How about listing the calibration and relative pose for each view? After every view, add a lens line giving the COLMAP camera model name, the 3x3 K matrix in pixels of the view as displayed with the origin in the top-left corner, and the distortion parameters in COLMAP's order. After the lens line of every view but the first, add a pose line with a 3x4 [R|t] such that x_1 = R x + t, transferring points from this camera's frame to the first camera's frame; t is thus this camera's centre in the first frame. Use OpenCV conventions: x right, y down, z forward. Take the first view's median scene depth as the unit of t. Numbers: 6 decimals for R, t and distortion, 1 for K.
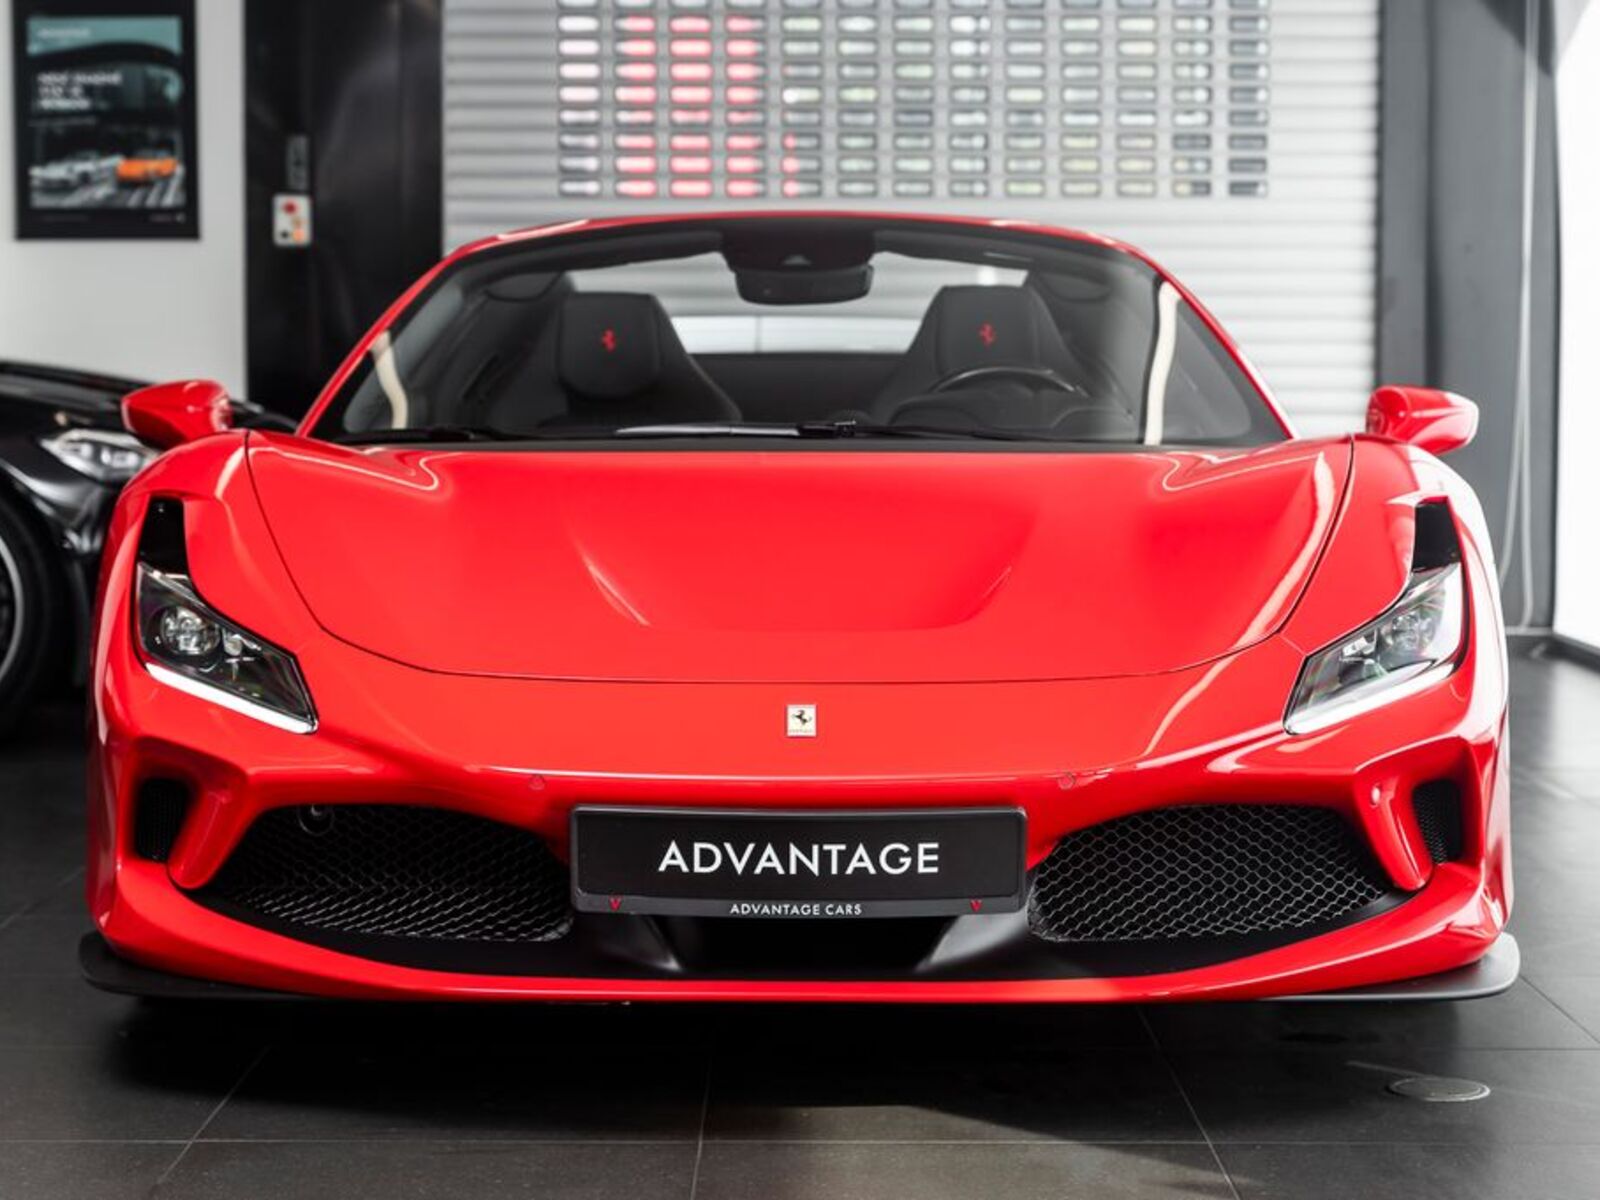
lens RADIAL K [[3443.5, 0, 794.4], [0, 3443.5, 604.2], [0, 0, 1]] dist [-0.040482, 0.000000]
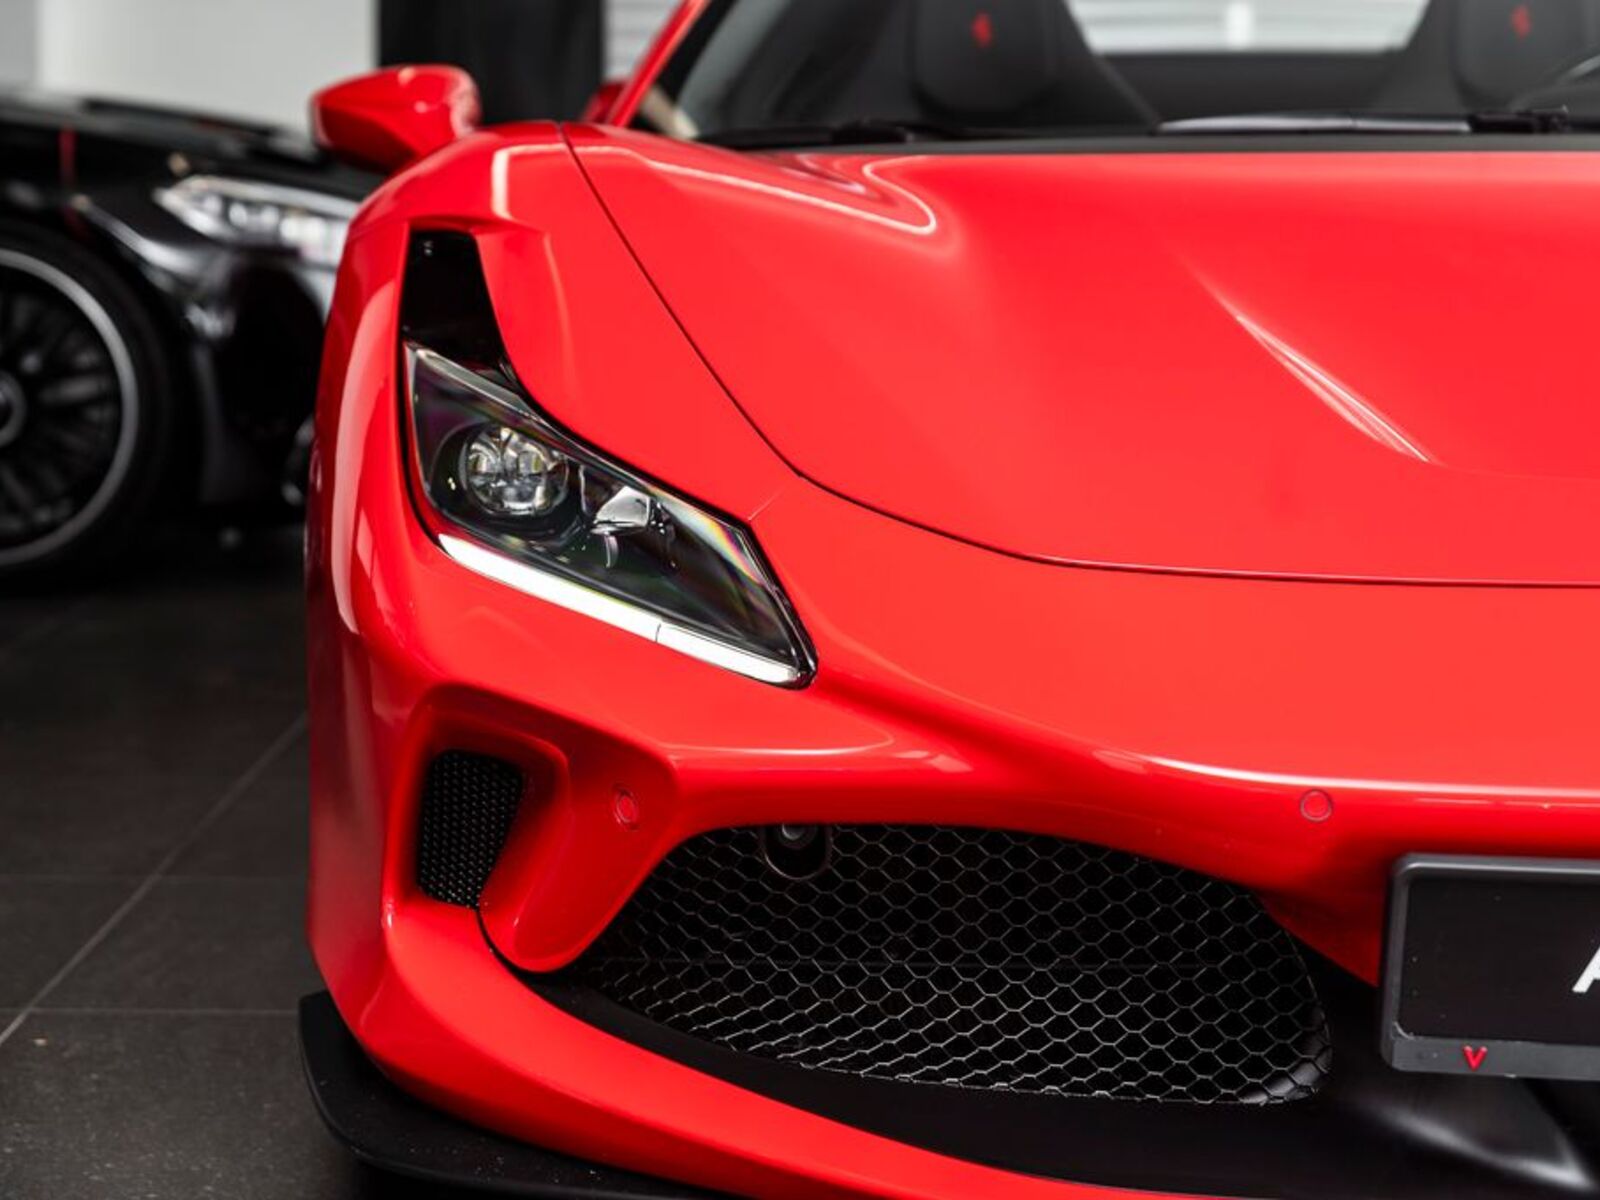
lens RADIAL K [[3443.5, 0, 804.3], [0, 3443.5, 593.5], [0, 0, 1]] dist [-0.040482, 0.000000]
pose [[0.999807, 0.002146, -0.019524, -0.127253], [-0.001011, 0.998316, 0.057996, -0.004469], [0.019616, -0.057965, 0.998126, 0.493699]]
